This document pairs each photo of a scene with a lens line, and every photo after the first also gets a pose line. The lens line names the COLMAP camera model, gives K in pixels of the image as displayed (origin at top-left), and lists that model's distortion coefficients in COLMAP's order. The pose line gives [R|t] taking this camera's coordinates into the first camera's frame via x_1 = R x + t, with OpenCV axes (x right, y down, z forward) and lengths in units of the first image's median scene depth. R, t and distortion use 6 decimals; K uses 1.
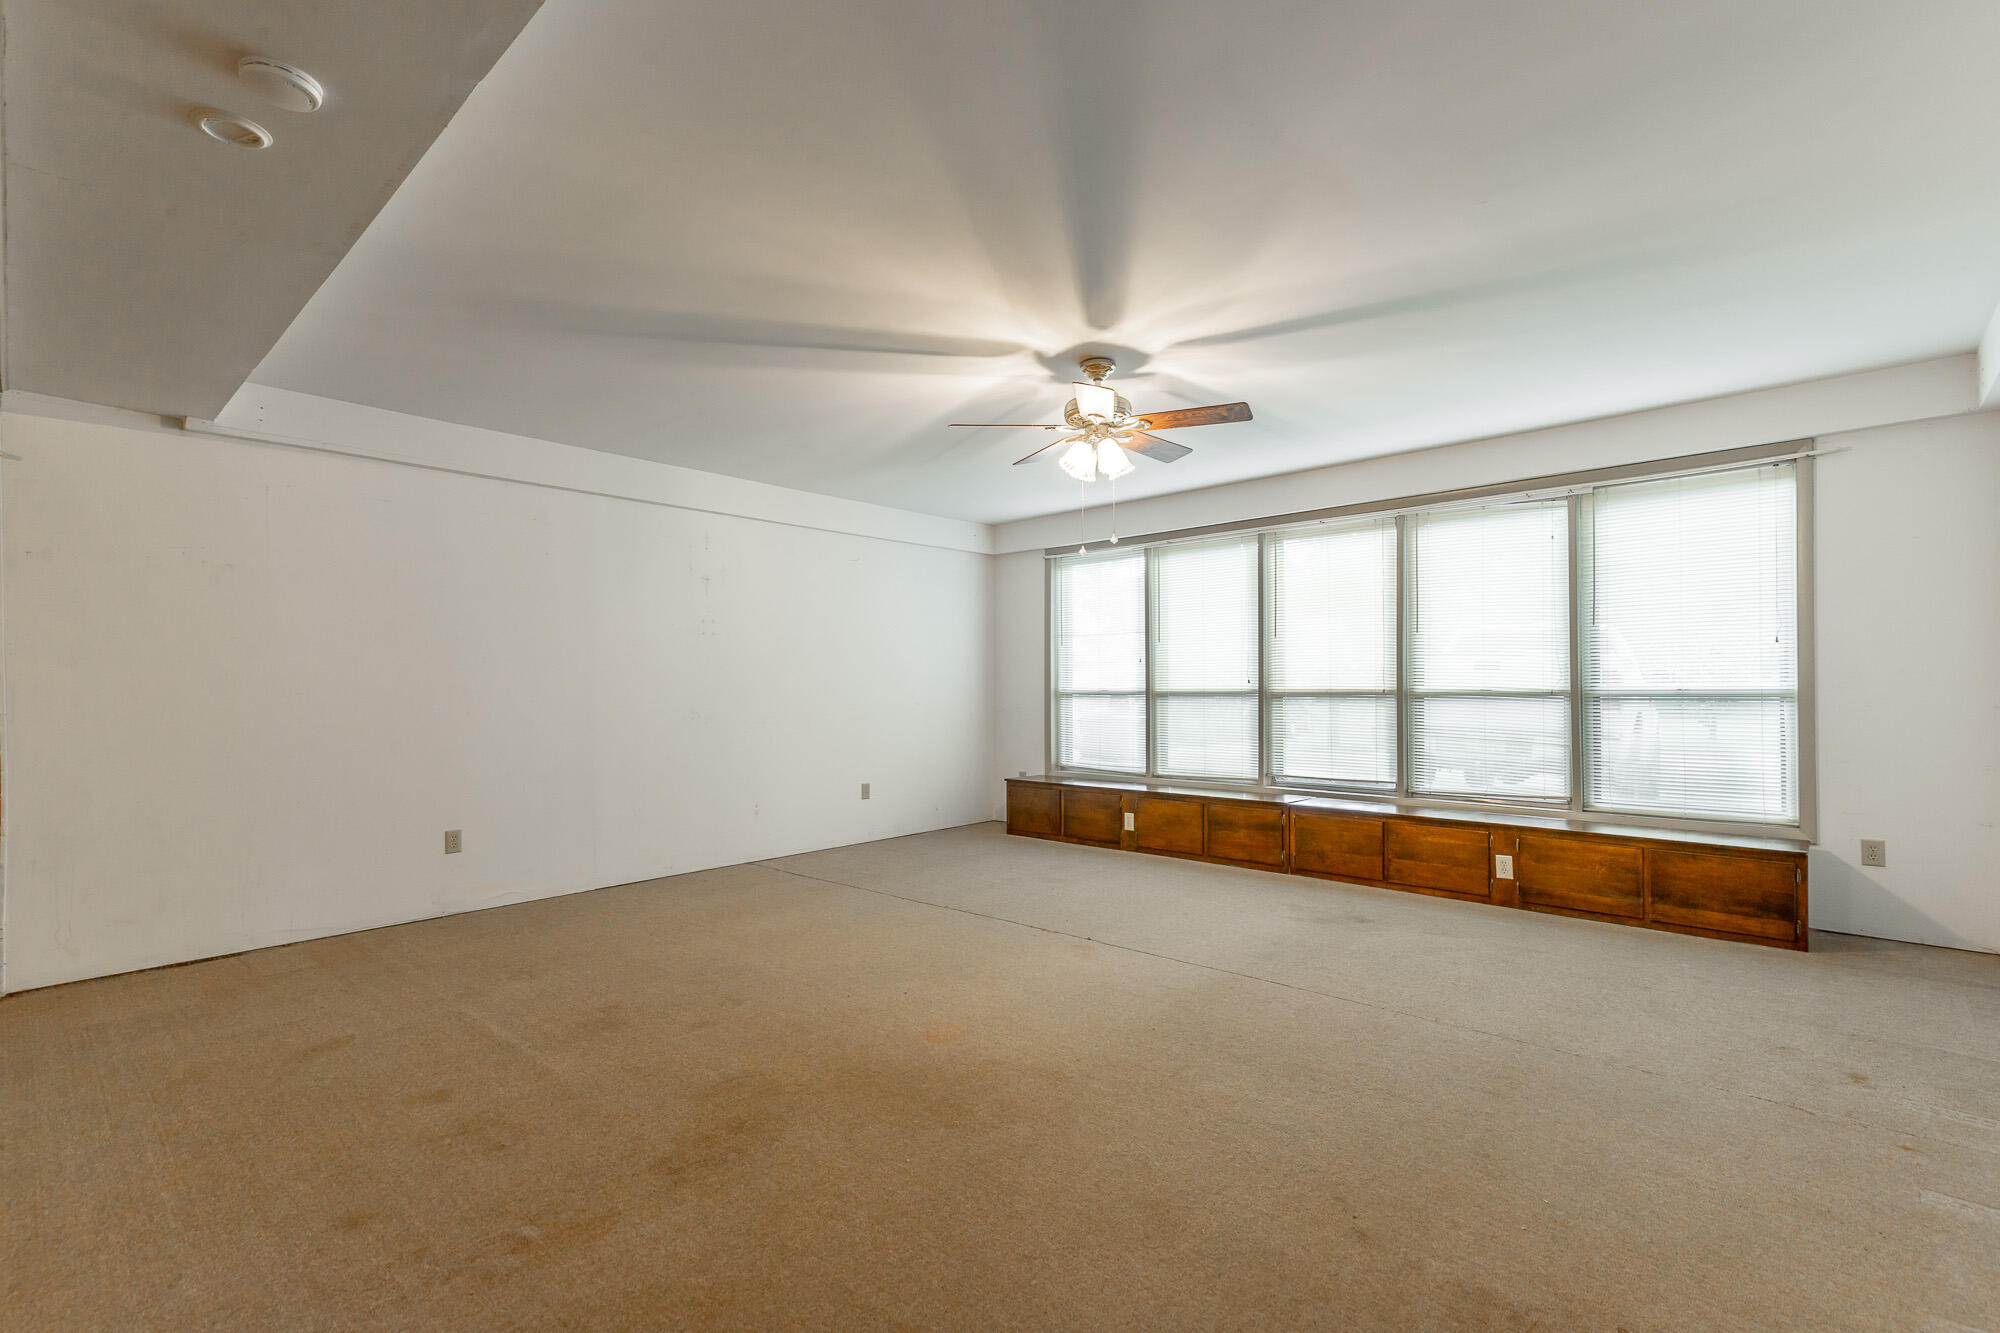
lens RADIAL K [[912.5, 0, 996.0], [0, 912.5, 680.8], [0, 0, 1]] dist [0.011341, -0.002034]
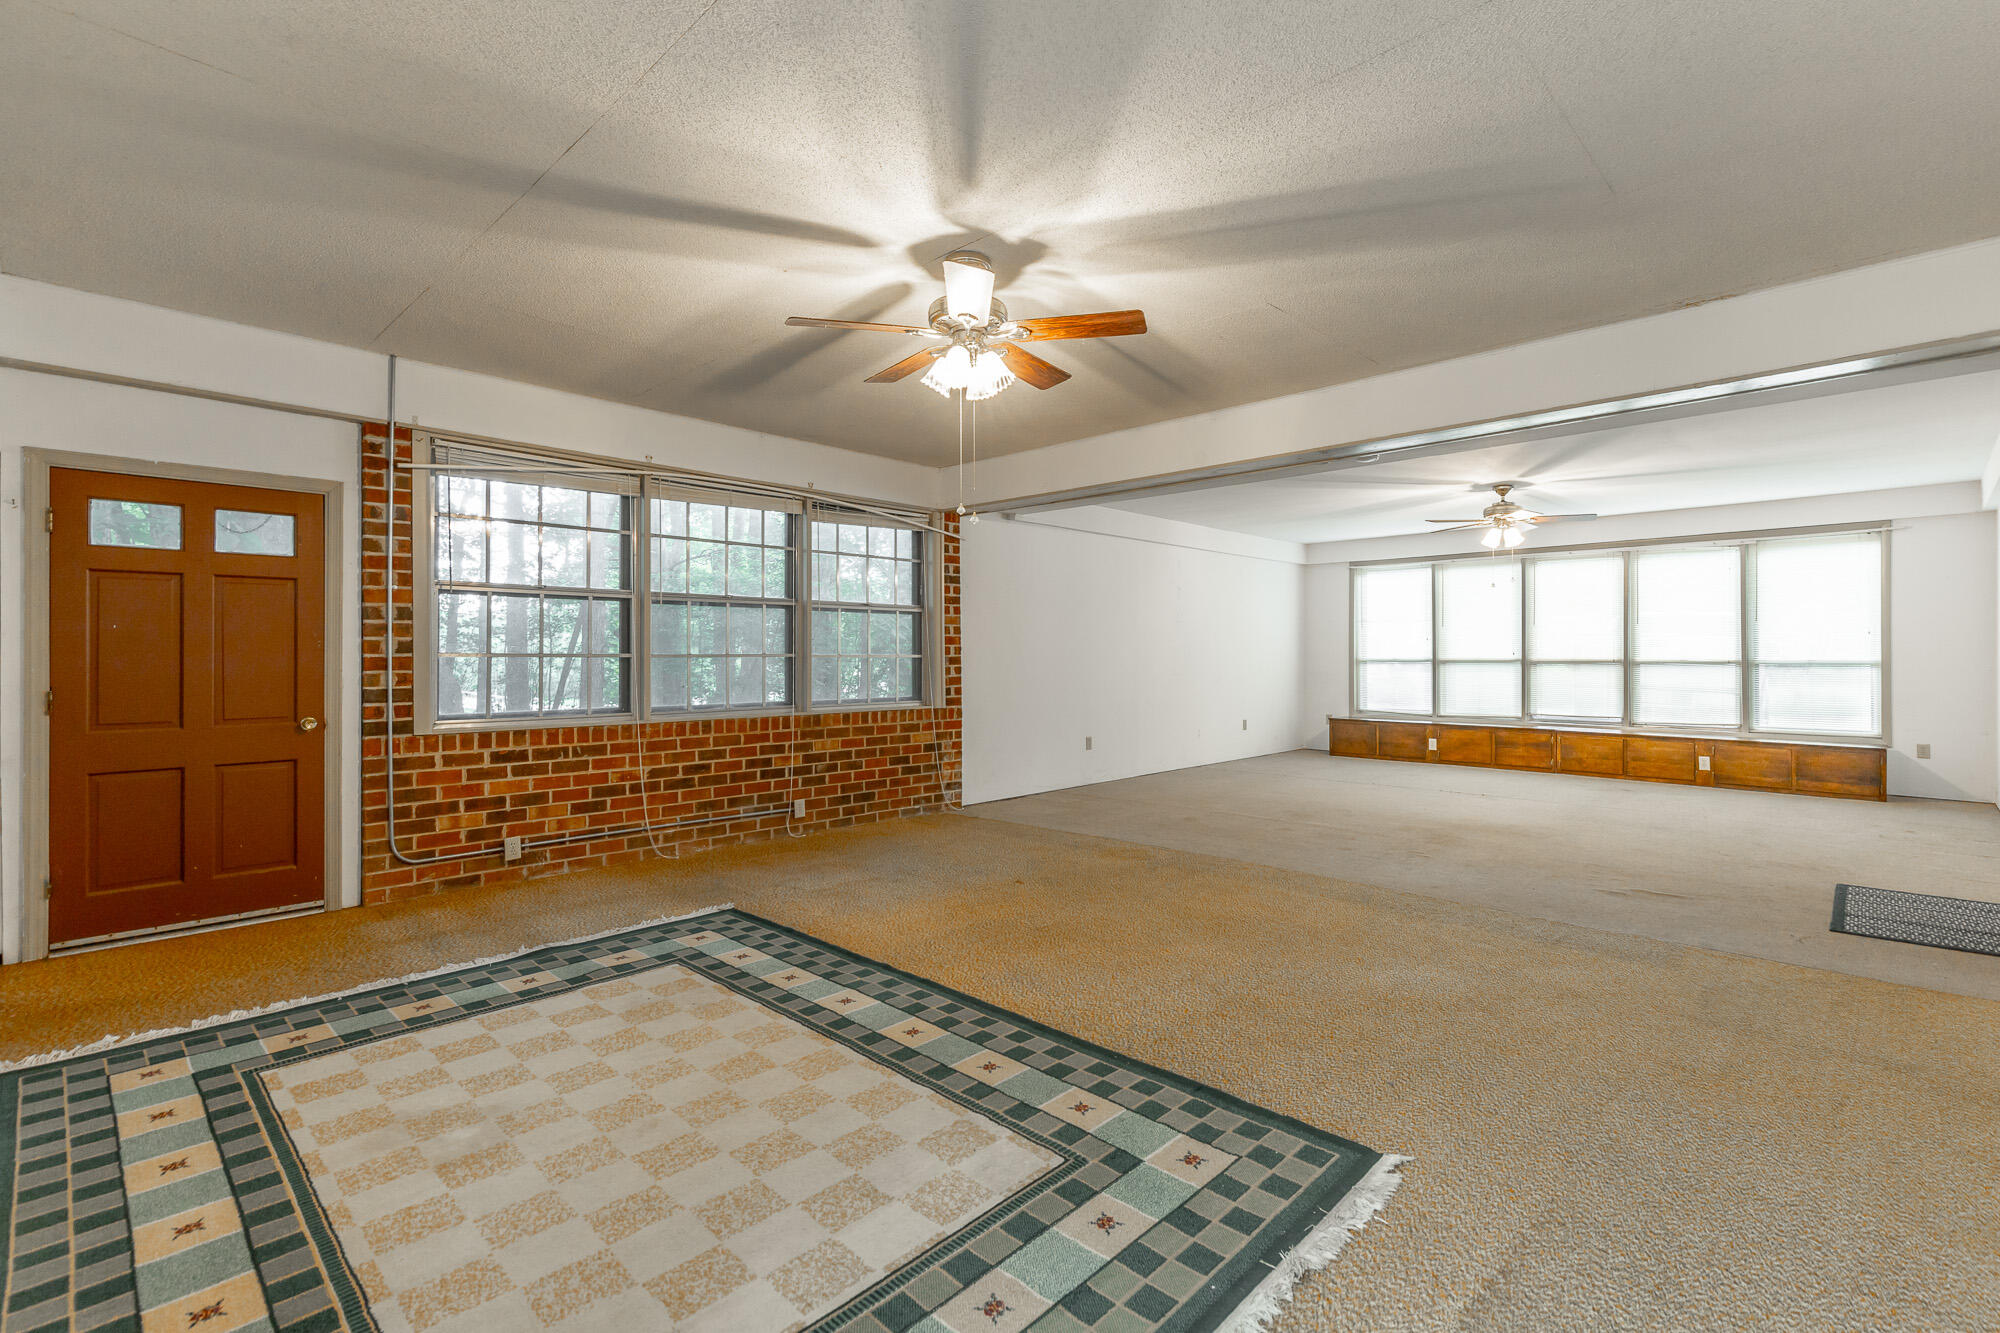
lens RADIAL K [[912.5, 0, 1024.5], [0, 912.5, 647.7], [0, 0, 1]] dist [0.011341, -0.002034]
pose [[0.999740, 0.005548, -0.022112, -0.610682], [-0.005571, 0.999984, -0.000983, -0.003728], [0.022106, 0.001105, 0.999755, -0.668825]]
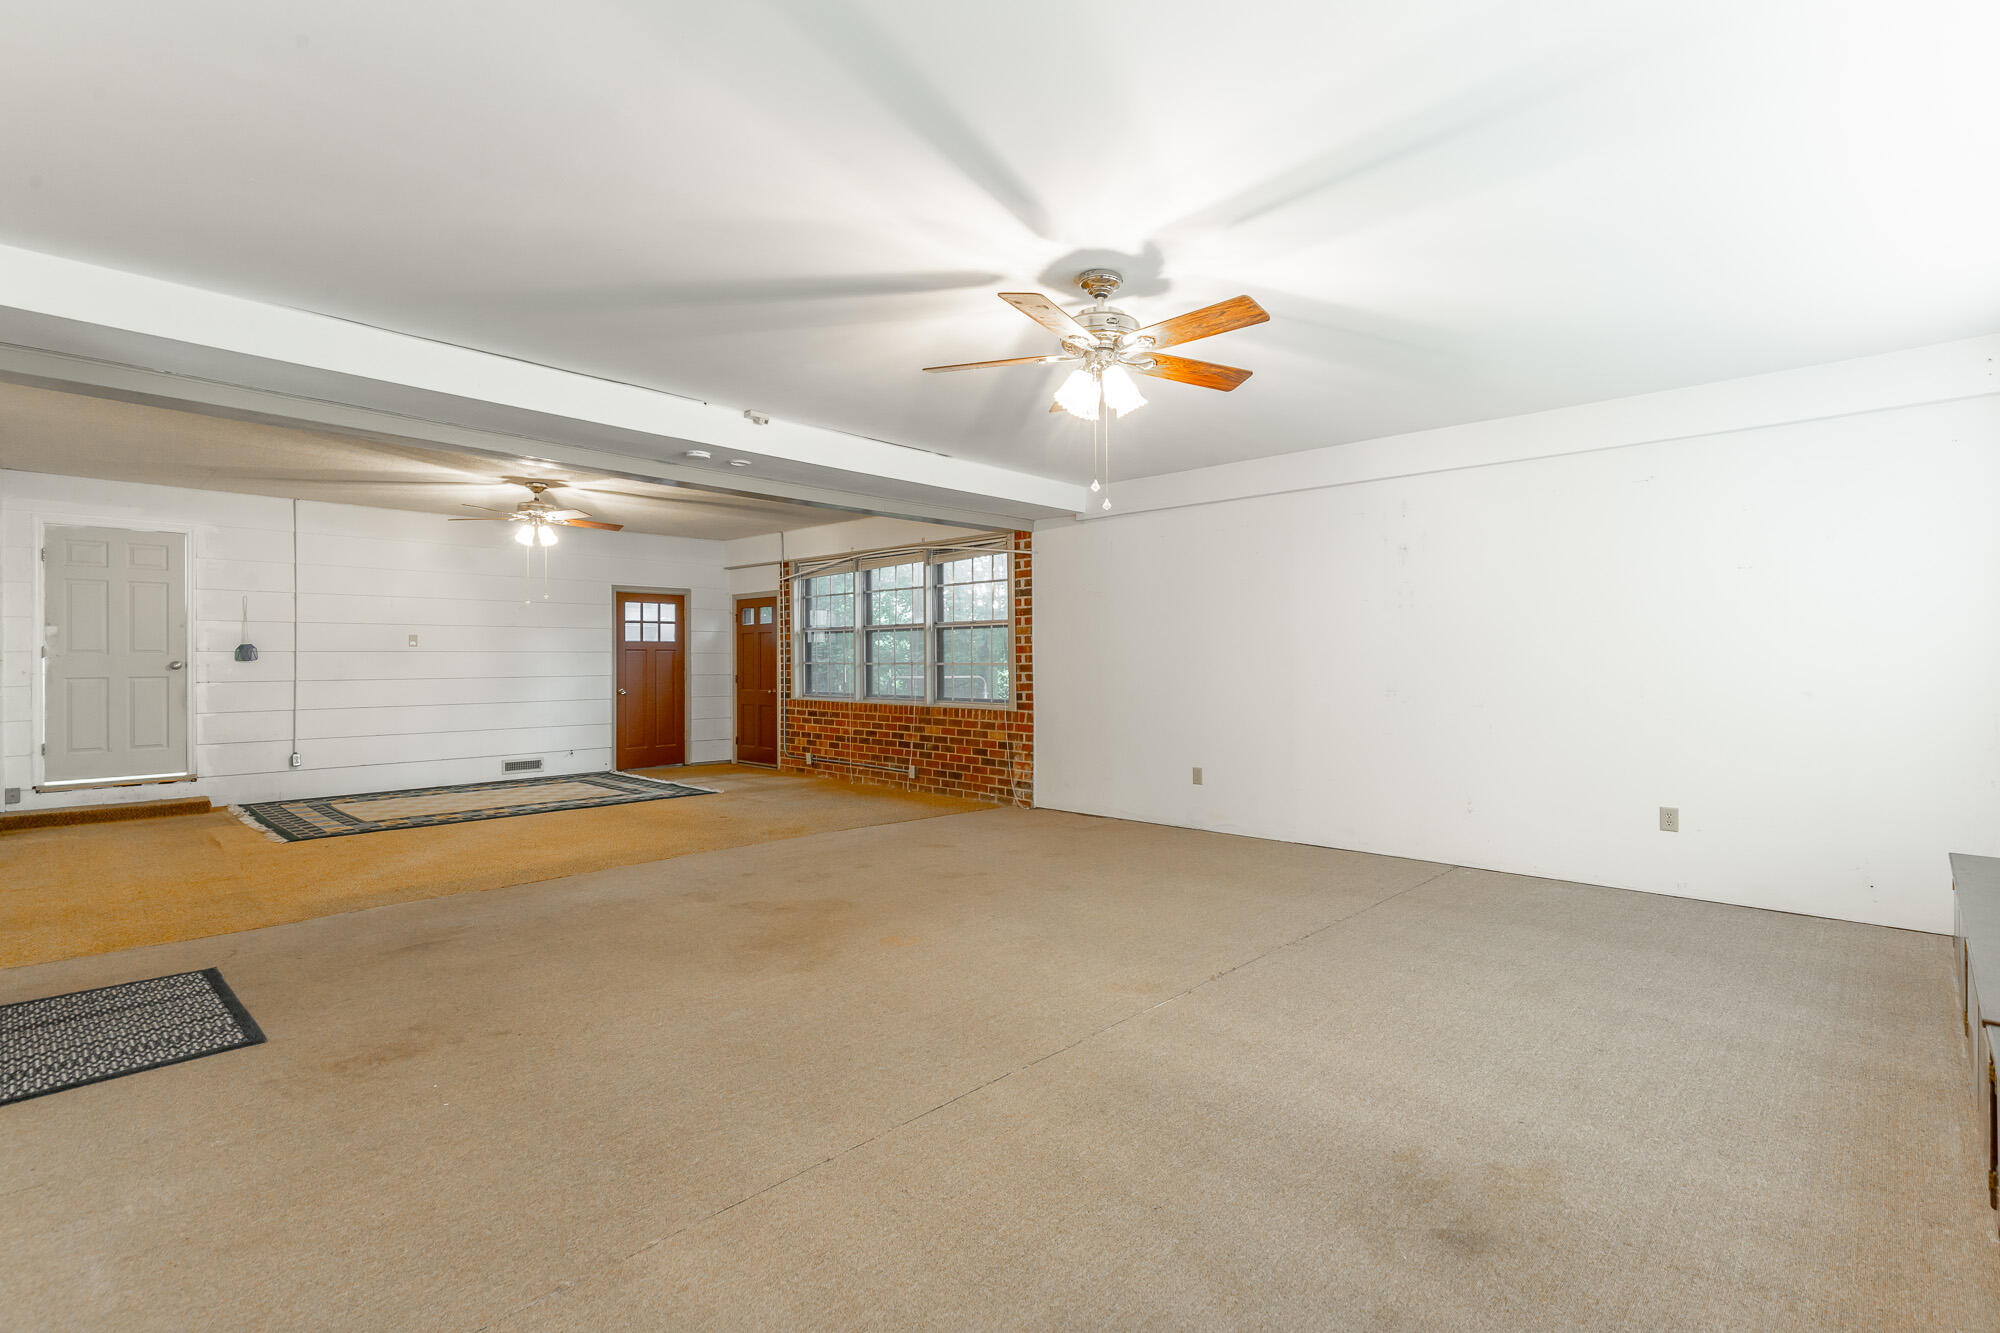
lens RADIAL K [[912.5, 0, 1031.4], [0, 912.5, 655.9], [0, 0, 1]] dist [0.011341, -0.002034]
pose [[-0.009855, -0.002372, -0.999949, 0.689633], [0.007831, 0.999966, -0.002449, -0.001293], [0.999921, -0.007855, -0.009836, 0.692222]]
